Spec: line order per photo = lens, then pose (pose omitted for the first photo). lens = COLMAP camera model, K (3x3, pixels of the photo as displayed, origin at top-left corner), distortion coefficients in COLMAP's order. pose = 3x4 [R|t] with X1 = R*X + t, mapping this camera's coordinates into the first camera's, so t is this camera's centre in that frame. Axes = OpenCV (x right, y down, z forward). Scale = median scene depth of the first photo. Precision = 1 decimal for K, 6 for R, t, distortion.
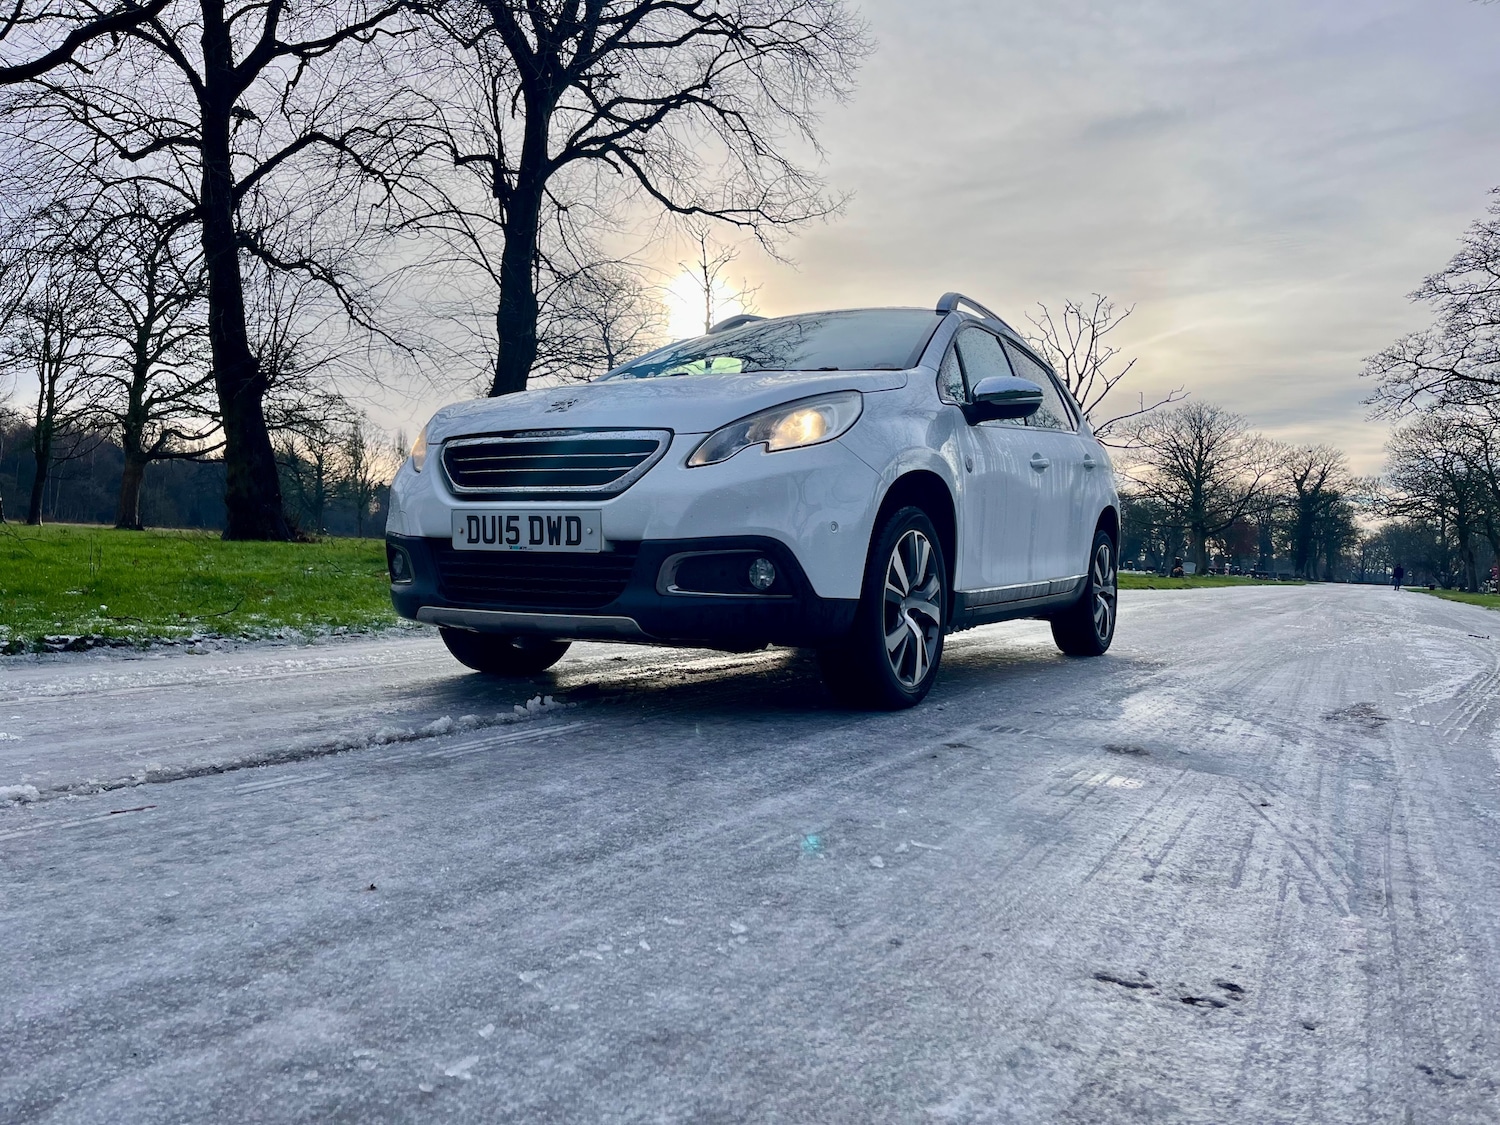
lens RADIAL K [[1147.2, 0, 750.3], [0, 1147.2, 575.6], [0, 0, 1]] dist [0.037243, -0.038657]
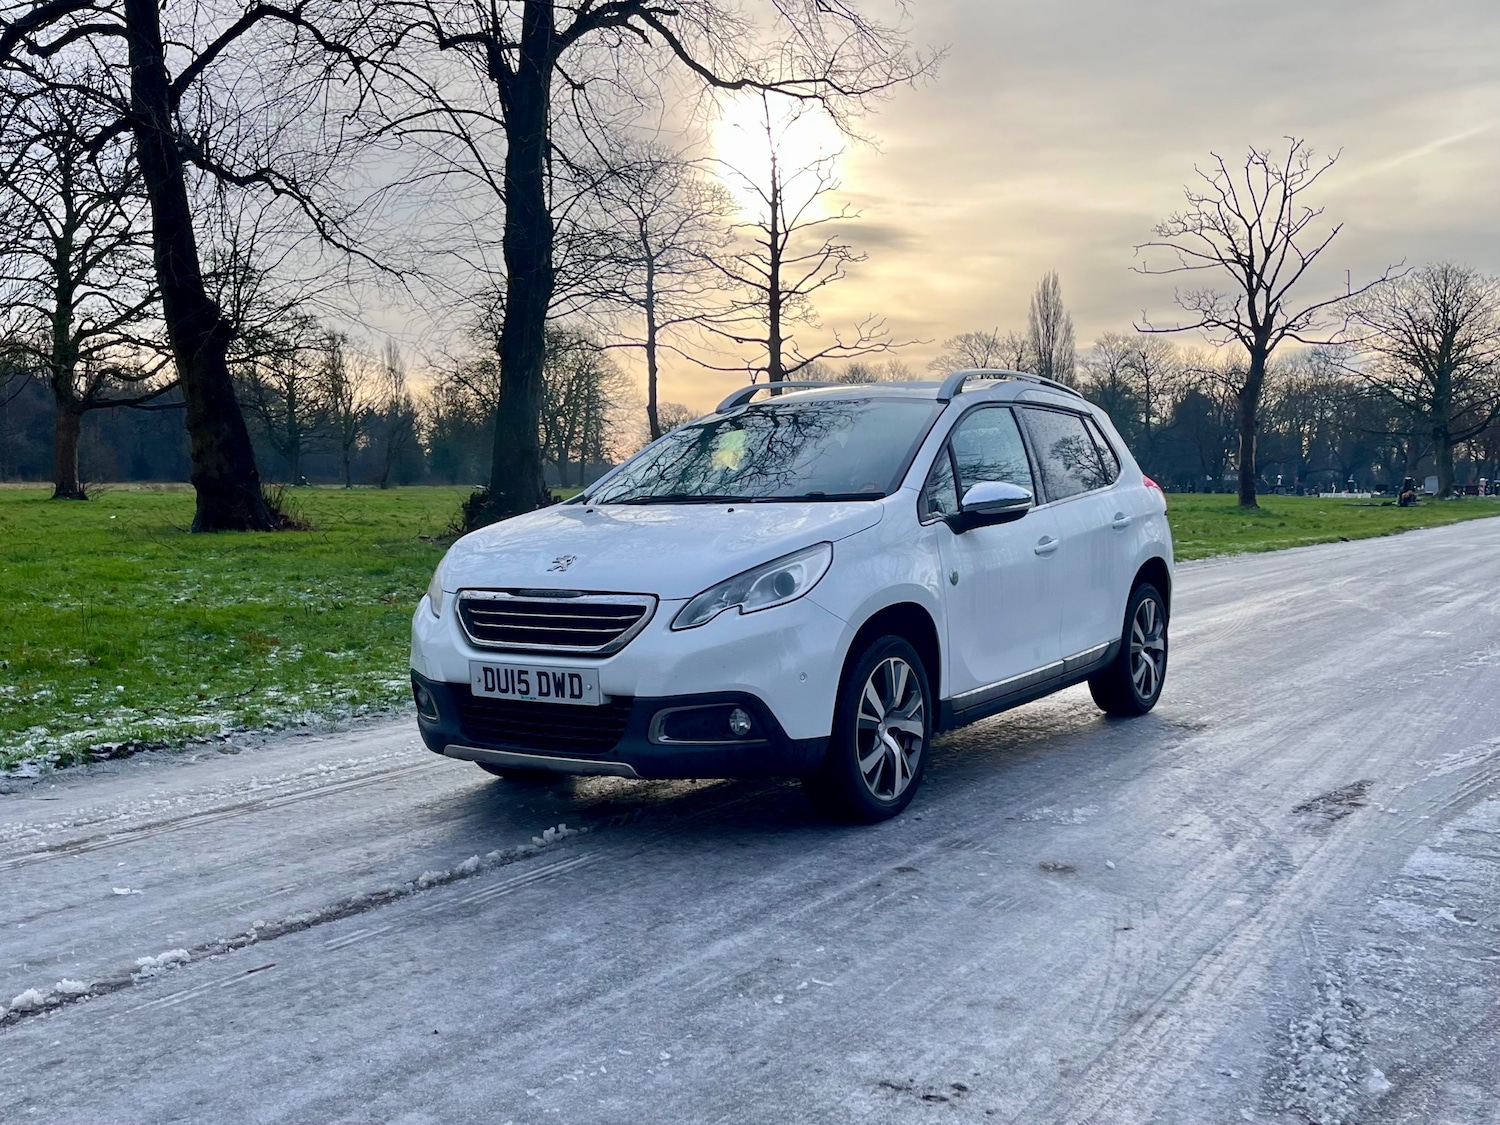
lens RADIAL K [[1503.9, 0, 773.3], [0, 1503.9, 677.6], [0, 0, 1]] dist [0.029717, 0.000000]
pose [[0.997811, -0.031452, -0.058172, 0.077057], [0.037792, 0.993067, 0.111305, -0.122693], [0.054267, -0.113260, 0.992082, -0.279360]]
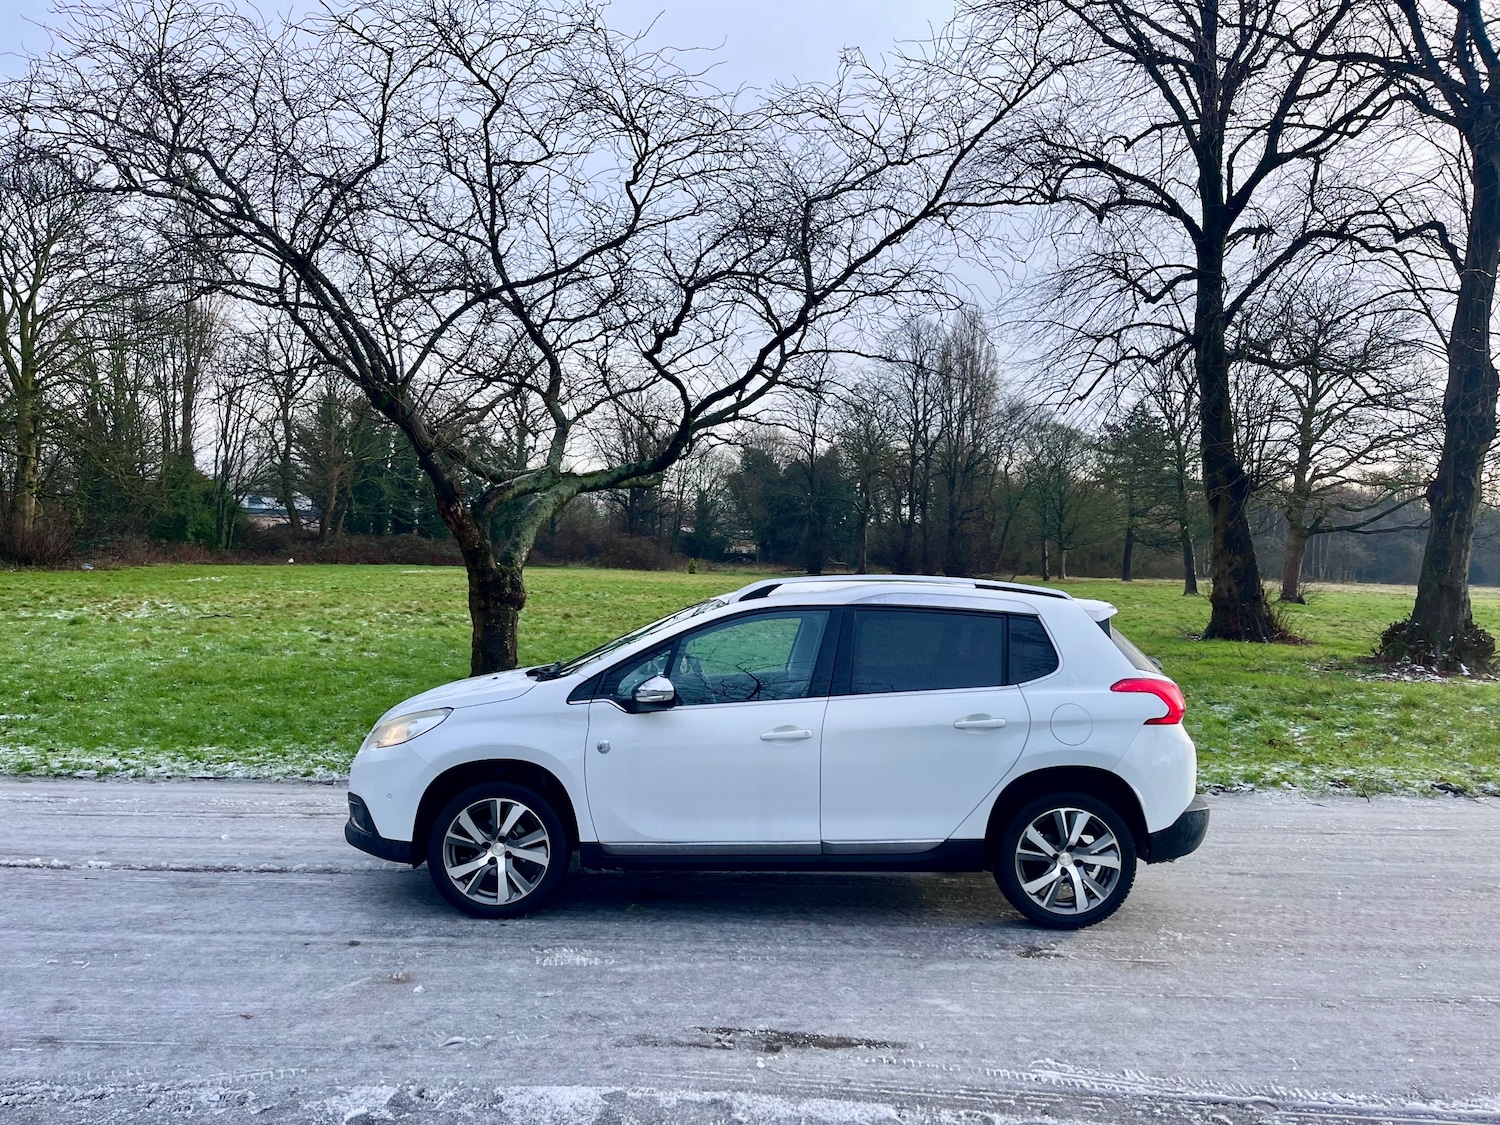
lens RADIAL K [[1147.2, 0, 733.9], [0, 1147.2, 559.7], [0, 0, 1]] dist [0.037243, -0.038657]
pose [[0.490879, -0.025153, -0.870865, 1.069788], [-0.021862, 0.998913, -0.041174, -0.196275], [0.870954, 0.039250, 0.489795, 0.351815]]
